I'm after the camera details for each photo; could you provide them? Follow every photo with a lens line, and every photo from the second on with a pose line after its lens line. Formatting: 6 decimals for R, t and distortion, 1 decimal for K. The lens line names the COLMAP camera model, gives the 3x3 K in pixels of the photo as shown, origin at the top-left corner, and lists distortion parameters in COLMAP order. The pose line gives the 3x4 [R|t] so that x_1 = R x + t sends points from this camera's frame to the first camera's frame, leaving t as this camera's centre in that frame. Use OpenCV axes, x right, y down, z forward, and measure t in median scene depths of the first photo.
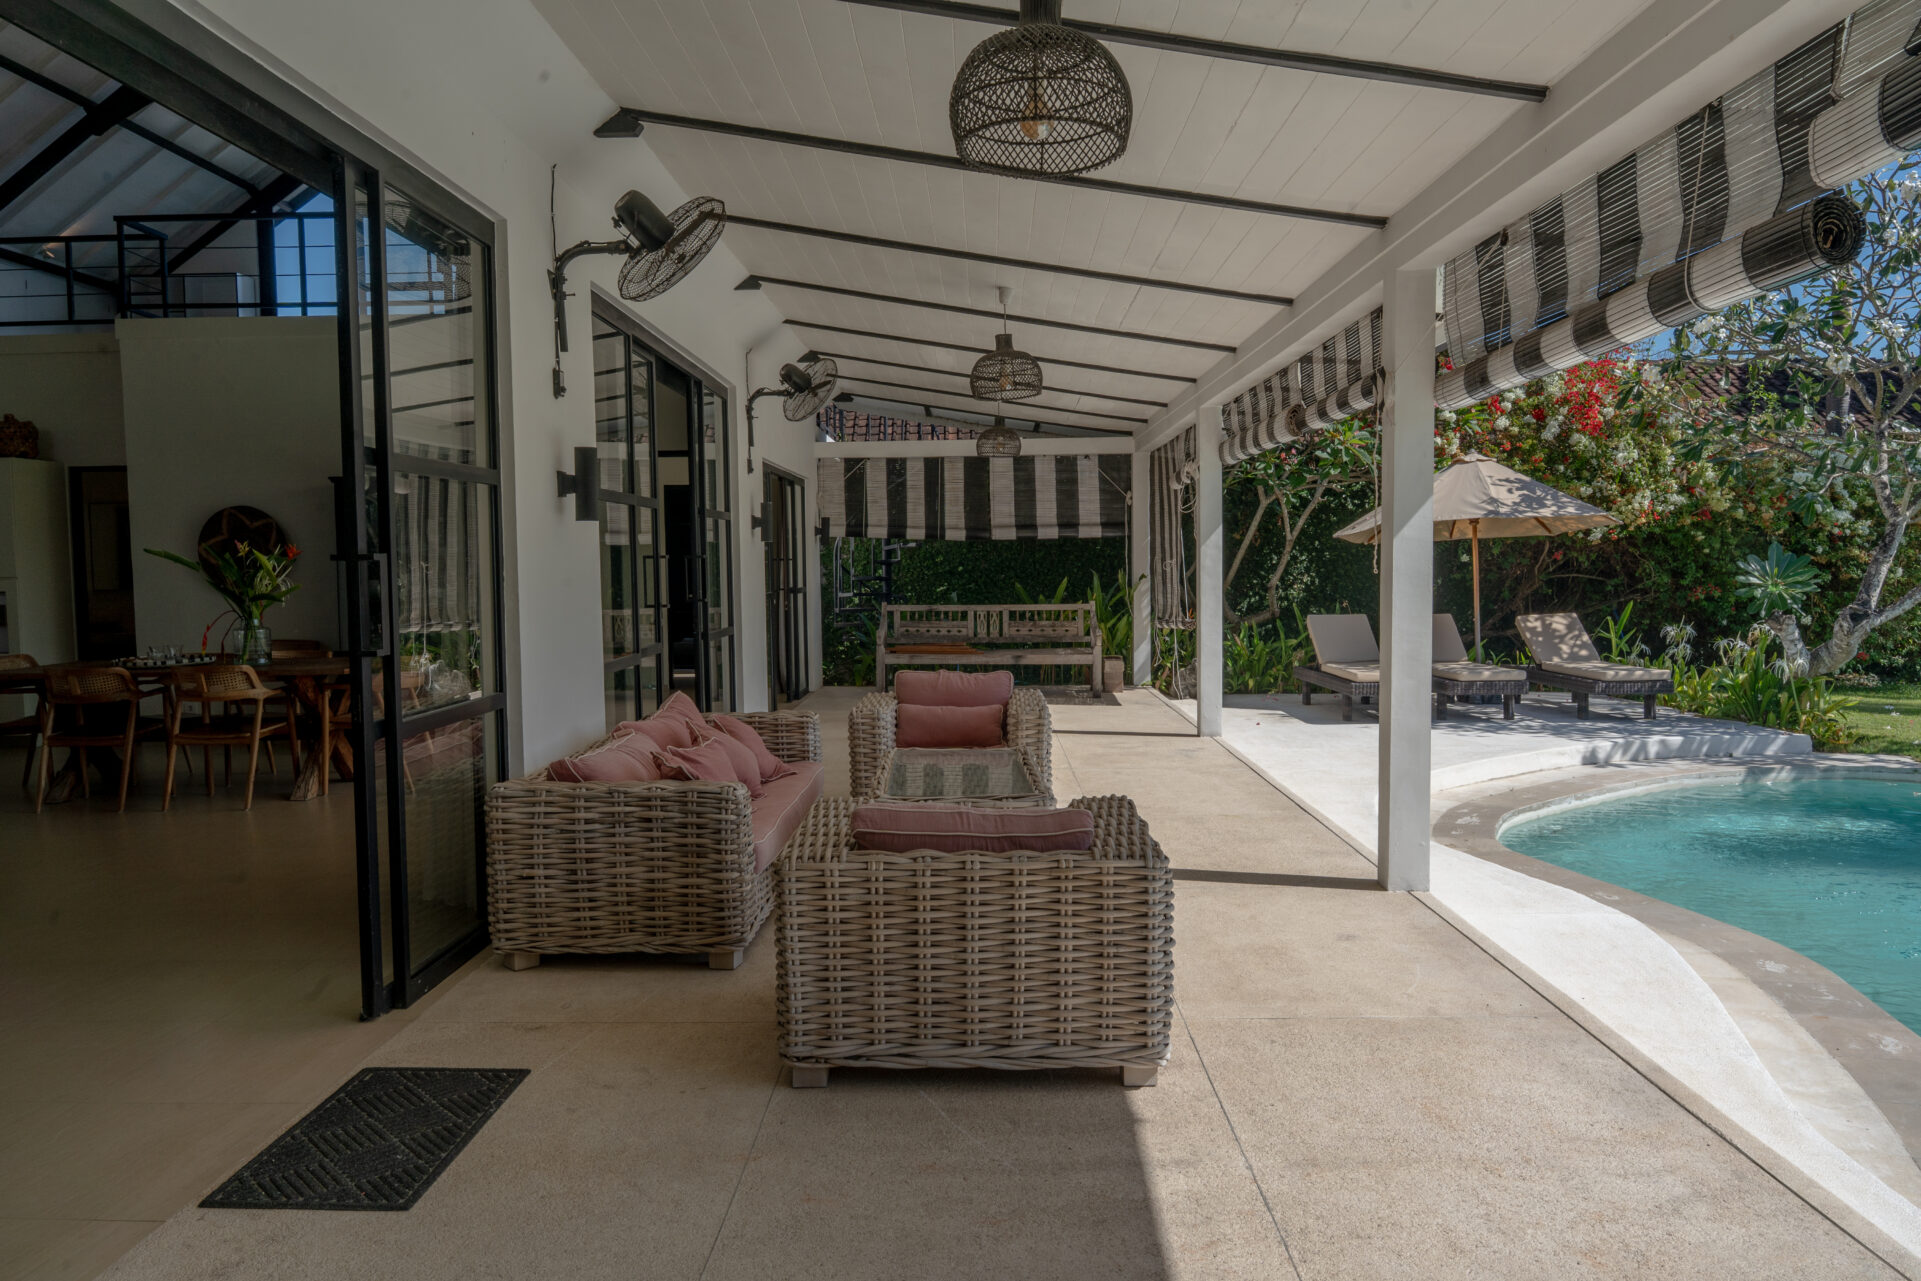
lens RADIAL K [[1316.3, 0, 949.3], [0, 1316.3, 619.2], [0, 0, 1]] dist [-0.004752, -0.004452]
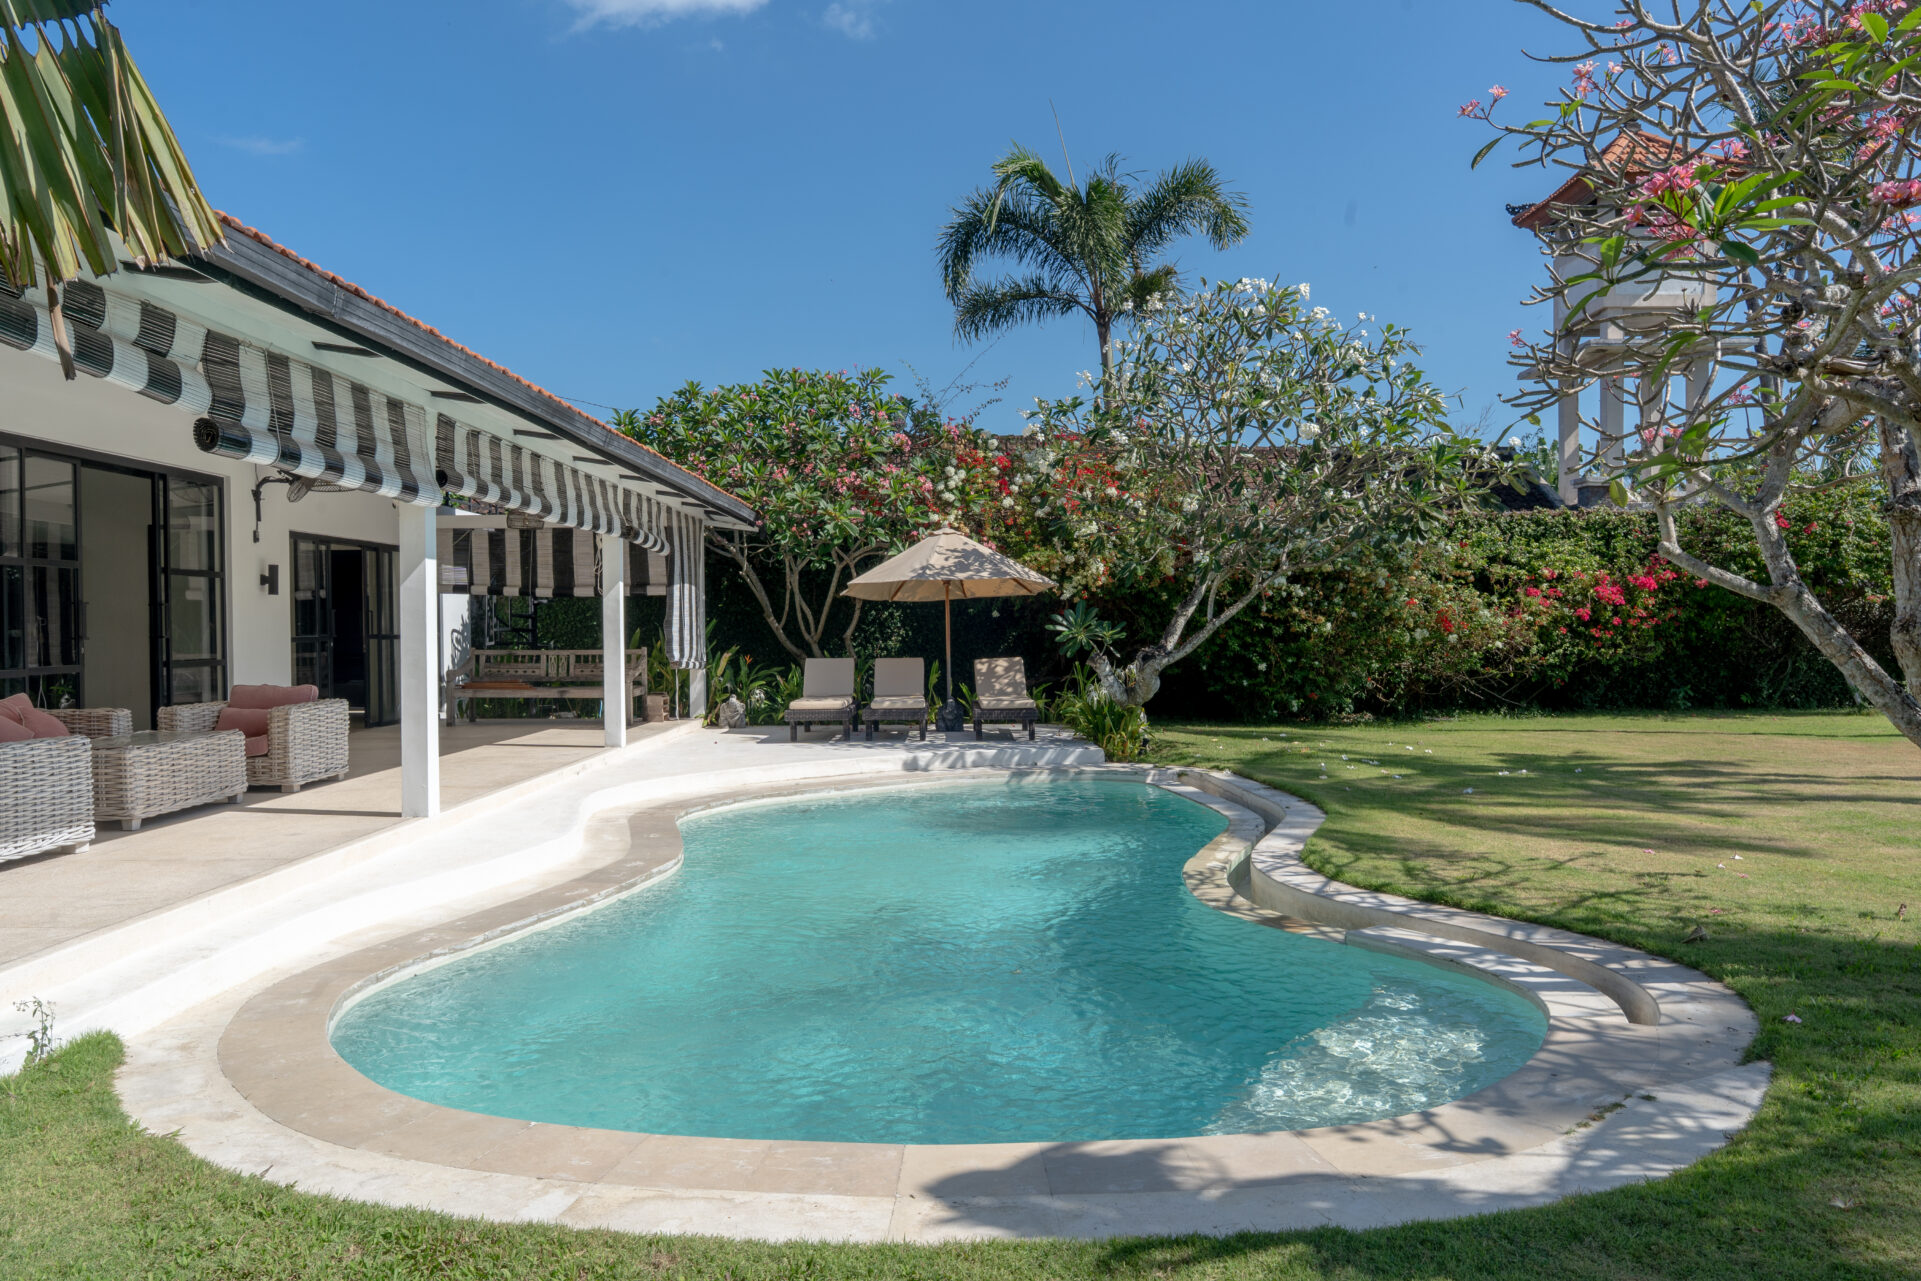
lens RADIAL K [[1325.9, 0, 960.5], [0, 1325.9, 640.5], [0, 0, 1]] dist [0.000167, -0.000977]
pose [[0.999609, 0.004574, 0.027569, 0.366594], [-0.003687, 0.999477, -0.032120, 0.018186], [-0.027702, 0.032005, 0.999104, -0.230181]]
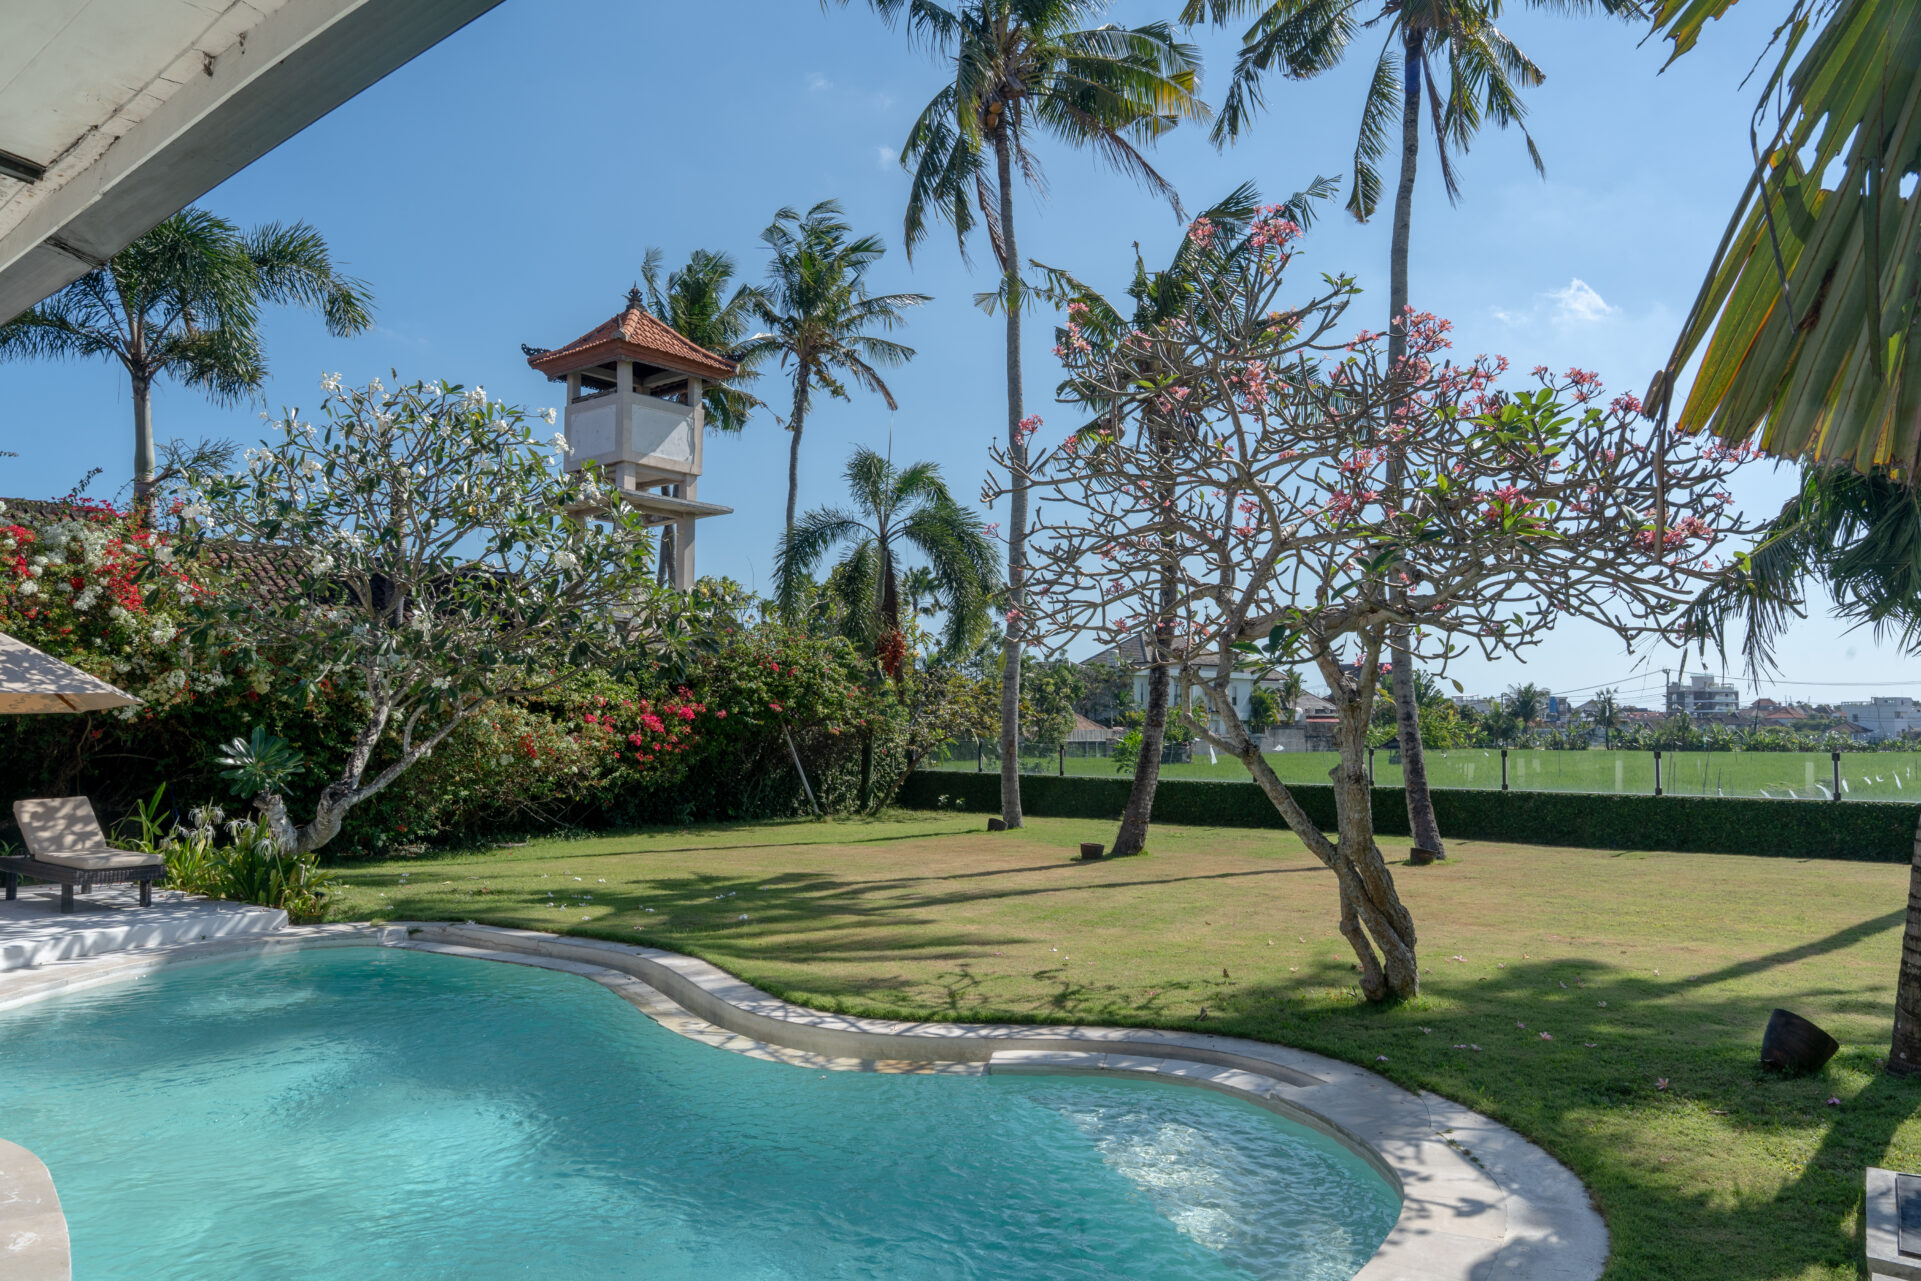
lens RADIAL K [[1316.3, 0, 949.3], [0, 1316.3, 619.2], [0, 0, 1]] dist [-0.004752, -0.004452]
pose [[0.609030, 0.082856, 0.788807, 0.098644], [0.022085, 0.992371, -0.121290, -0.002846], [-0.792839, 0.091290, 0.602554, -0.060260]]
